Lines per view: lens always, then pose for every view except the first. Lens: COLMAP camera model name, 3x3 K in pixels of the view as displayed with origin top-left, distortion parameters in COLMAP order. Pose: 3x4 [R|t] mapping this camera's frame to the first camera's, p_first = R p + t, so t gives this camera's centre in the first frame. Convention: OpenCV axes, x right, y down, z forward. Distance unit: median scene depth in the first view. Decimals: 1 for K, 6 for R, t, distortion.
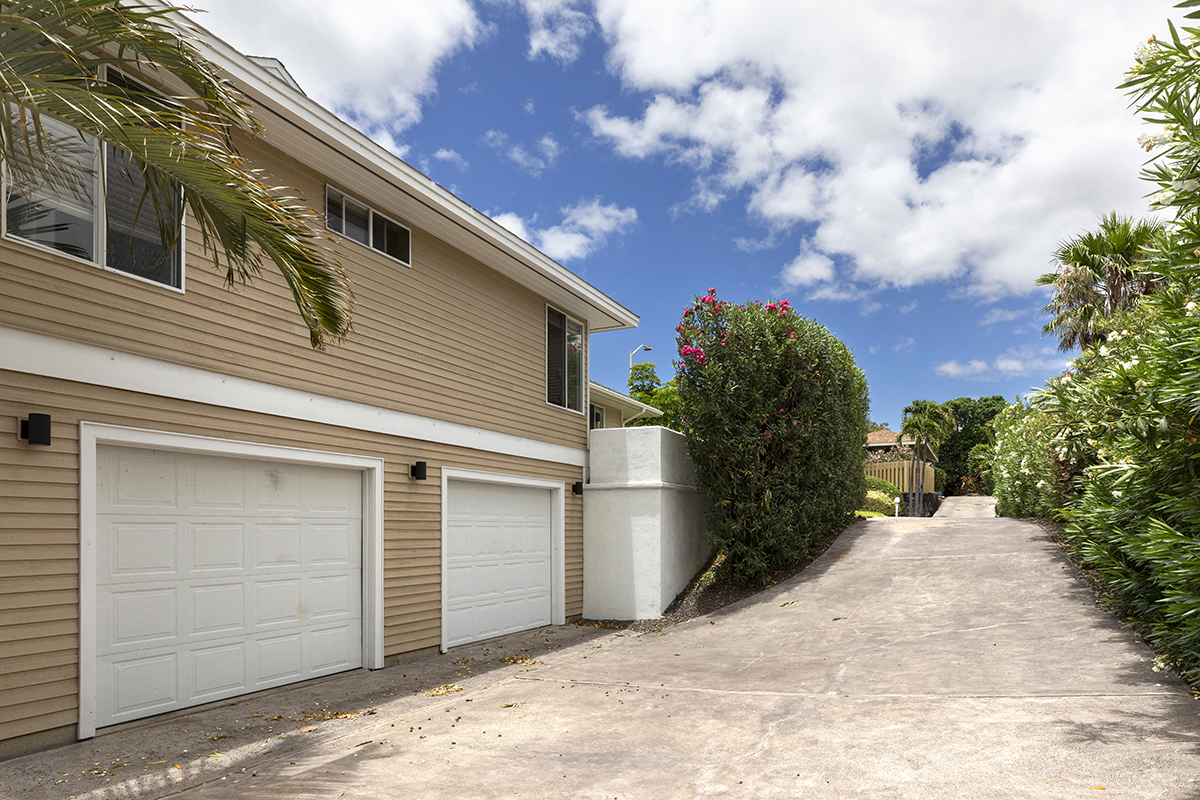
lens RADIAL K [[724.2, 0, 599.8], [0, 724.2, 466.3], [0, 0, 1]] dist [-0.004830, -0.000639]
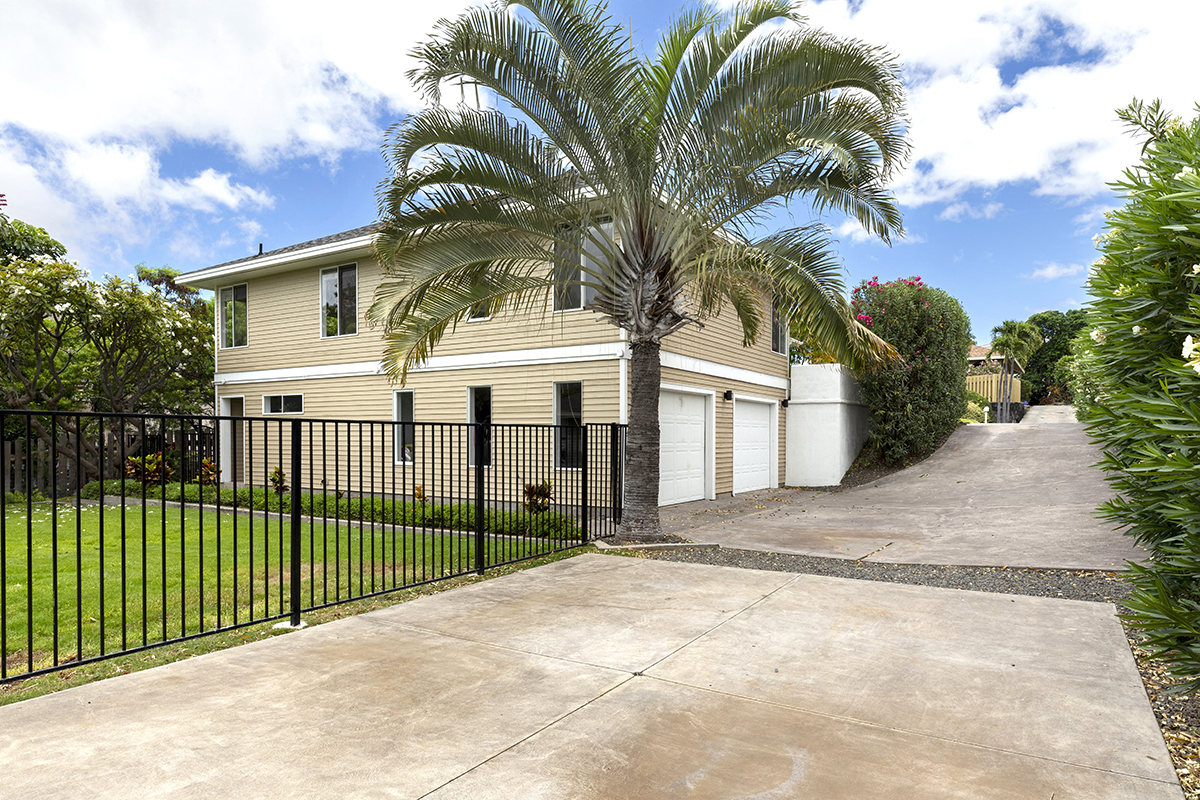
lens RADIAL K [[712.0, 0, 599.5], [0, 712.0, 405.1], [0, 0, 1]] dist [-0.004207, 0.000802]
pose [[0.994888, -0.003486, -0.100923, -0.255864], [0.007585, 0.999161, 0.040254, -0.028660], [0.100698, -0.040814, 0.994080, -0.542512]]
